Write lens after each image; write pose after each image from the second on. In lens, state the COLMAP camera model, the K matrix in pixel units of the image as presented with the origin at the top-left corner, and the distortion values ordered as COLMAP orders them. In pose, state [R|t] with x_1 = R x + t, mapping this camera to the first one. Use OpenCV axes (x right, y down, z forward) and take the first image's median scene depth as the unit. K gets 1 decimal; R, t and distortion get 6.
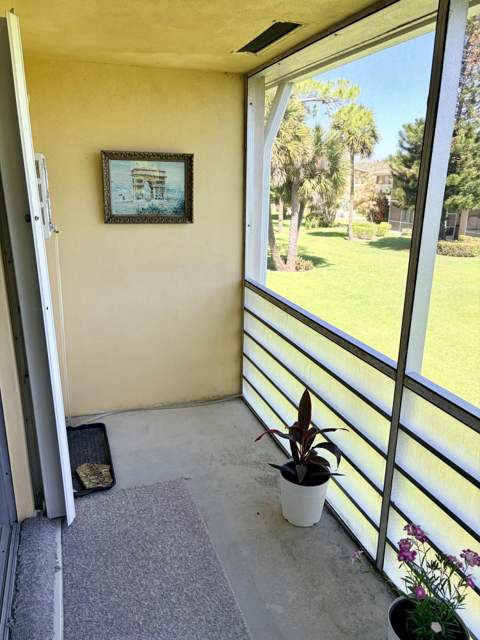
lens RADIAL K [[484.1, 0, 231.0], [0, 484.1, 319.5], [0, 0, 1]] dist [-0.003368, -0.000533]
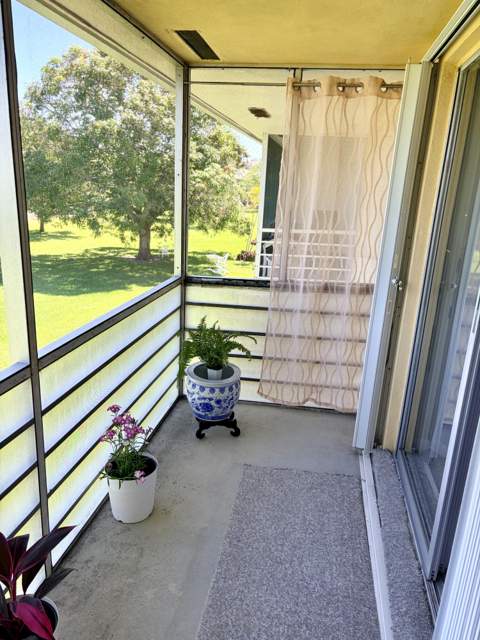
lens RADIAL K [[484.2, 0, 244.6], [0, 484.2, 330.2], [0, 0, 1]] dist [0.030954, -0.017427]
pose [[-0.881458, -0.189444, 0.432600, -0.312810], [0.079166, 0.843782, 0.530815, -0.321967], [-0.465580, 0.502139, -0.728761, 1.174377]]
